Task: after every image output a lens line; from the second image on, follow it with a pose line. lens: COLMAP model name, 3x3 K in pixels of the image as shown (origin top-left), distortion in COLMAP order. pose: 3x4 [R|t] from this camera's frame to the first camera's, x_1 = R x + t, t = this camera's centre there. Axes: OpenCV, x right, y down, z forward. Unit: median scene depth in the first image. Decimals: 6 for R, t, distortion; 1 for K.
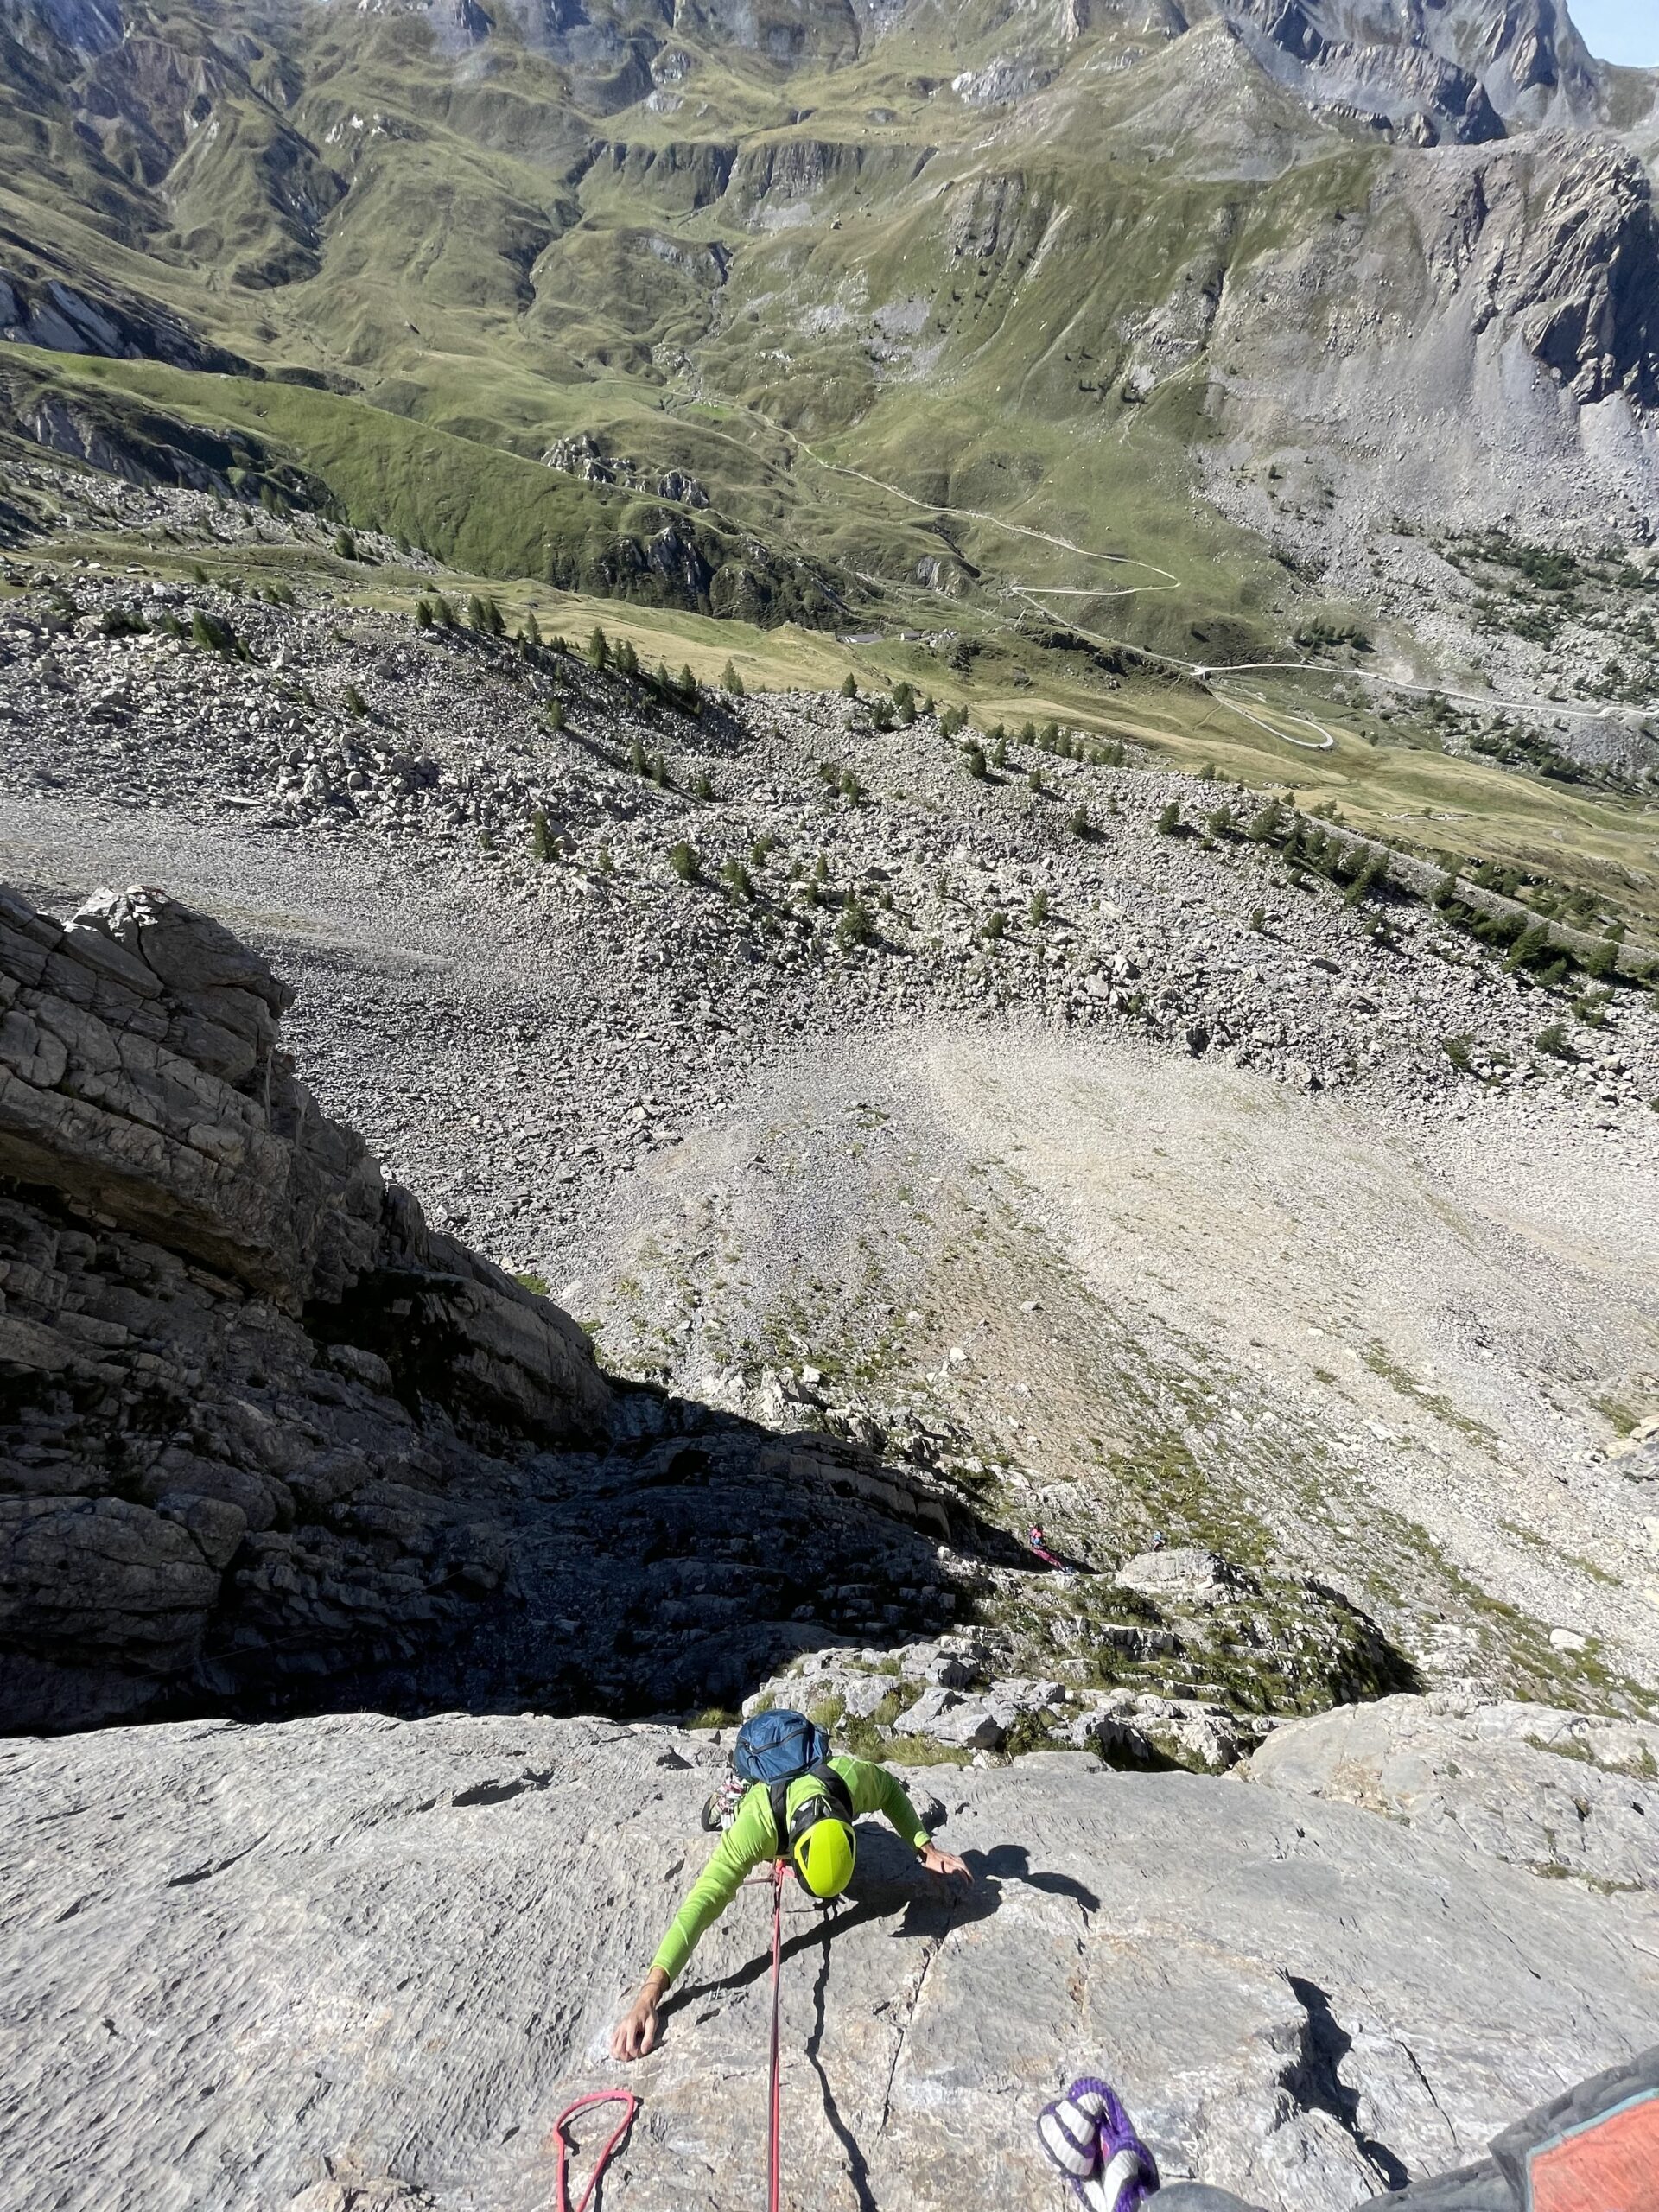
lens RADIAL K [[891.7, 0, 826.7], [0, 891.7, 1105.9], [0, 0, 1]] dist [-0.001554, -0.000088]
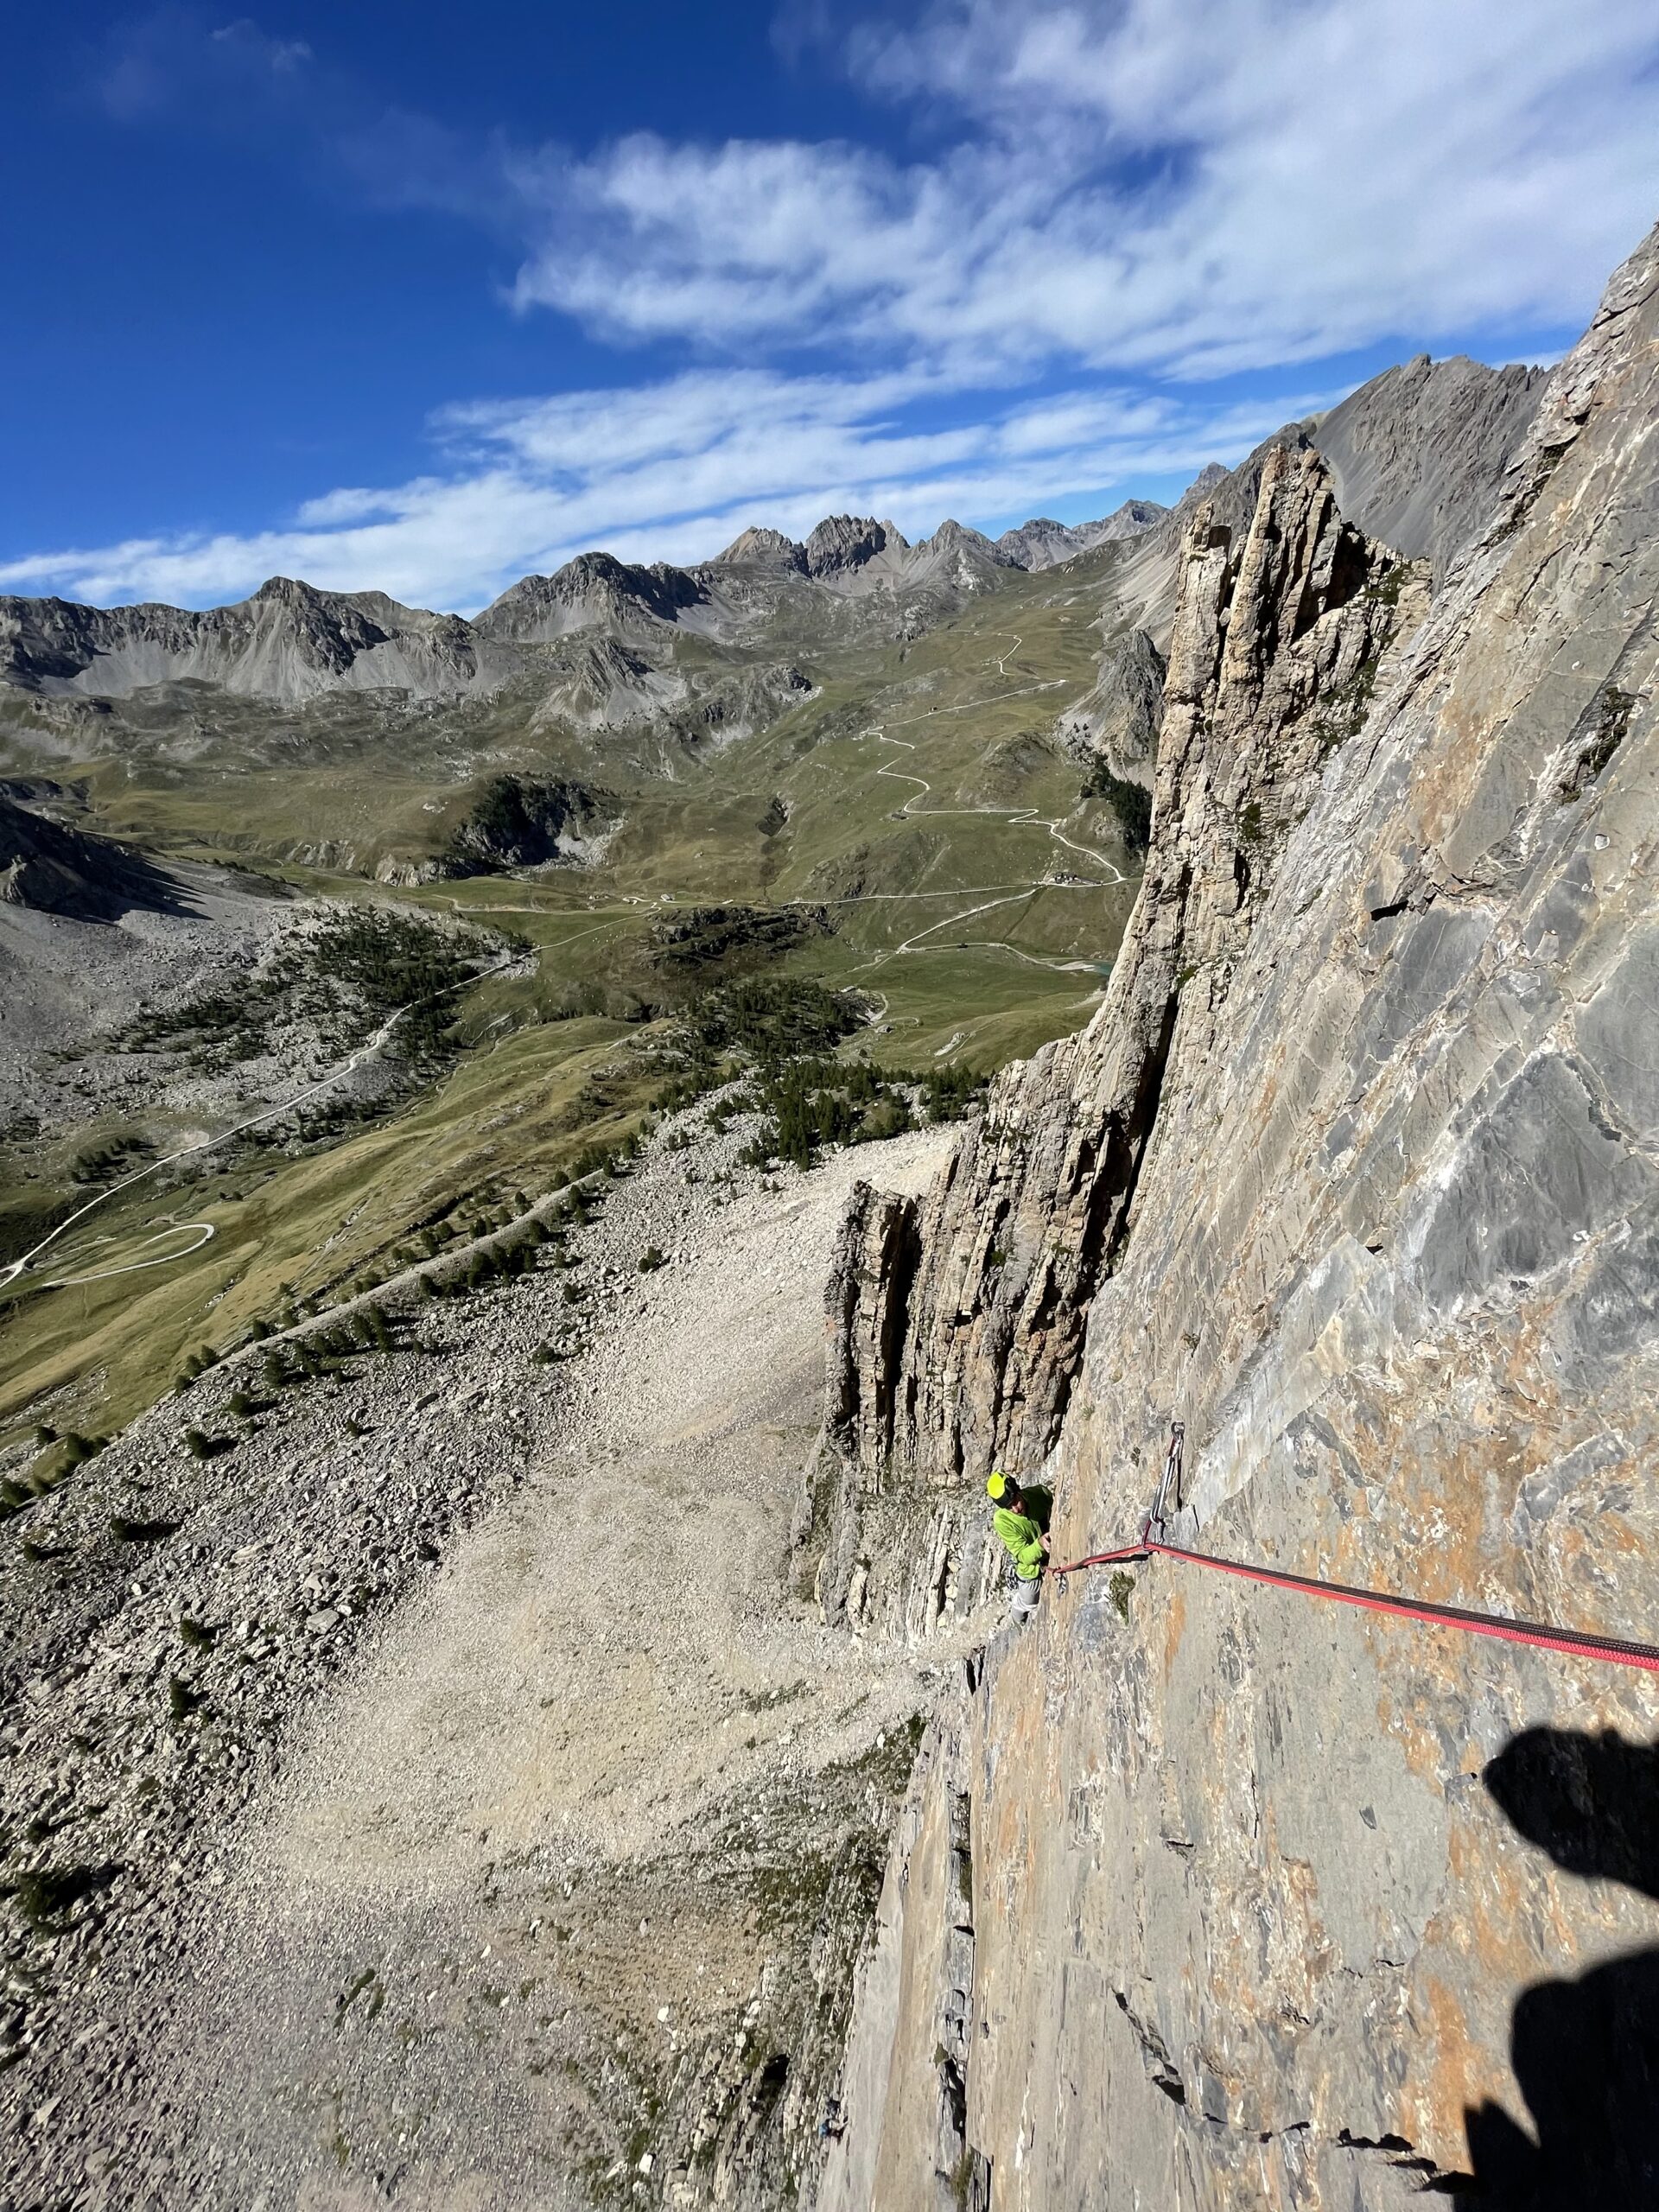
lens RADIAL K [[891.7, 0, 826.7], [0, 891.7, 1105.9], [0, 0, 1]] dist [-0.001554, -0.000088]
pose [[0.240580, -0.561075, 0.792033, -0.028293], [0.812001, 0.563392, 0.152461, -0.144048], [-0.531767, 0.606452, 0.591134, -0.234369]]
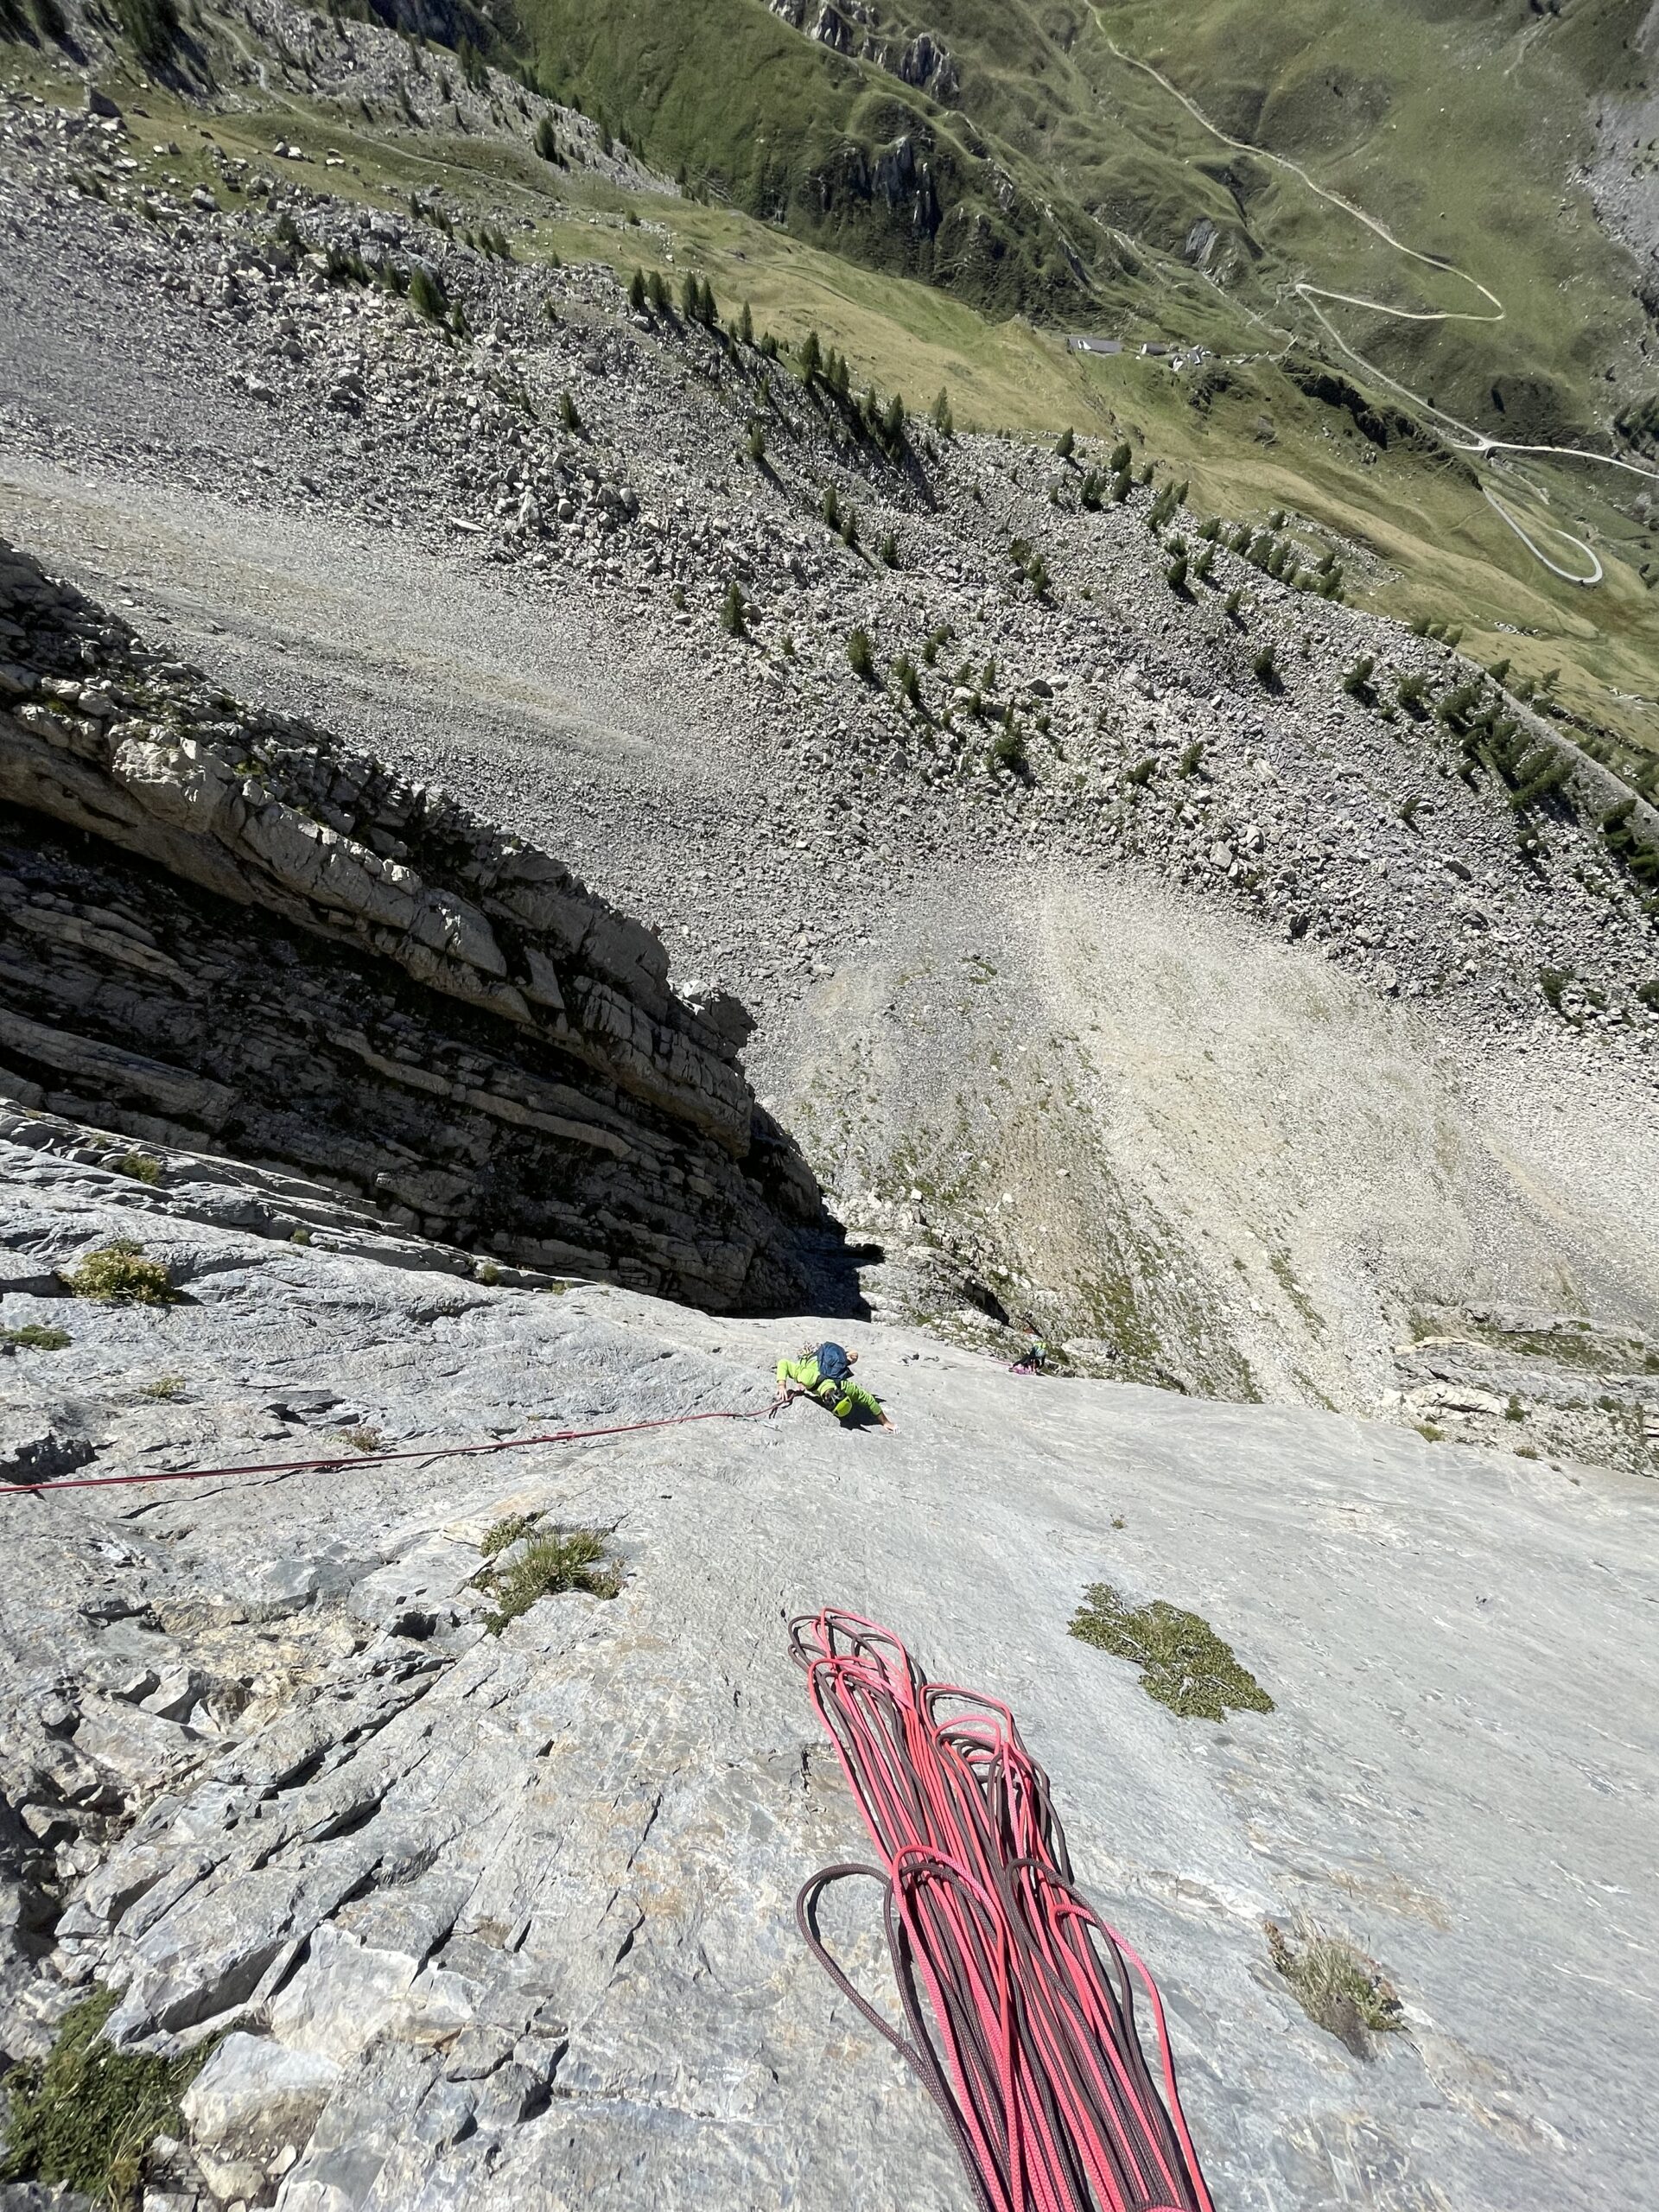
lens RADIAL K [[891.7, 0, 826.7], [0, 891.7, 1105.9], [0, 0, 1]] dist [-0.001554, -0.000088]
pose [[0.974641, 0.218600, -0.047851, -0.029621], [-0.196396, 0.938097, 0.285311, -0.062145], [0.107258, -0.268678, 0.957240, -0.116596]]
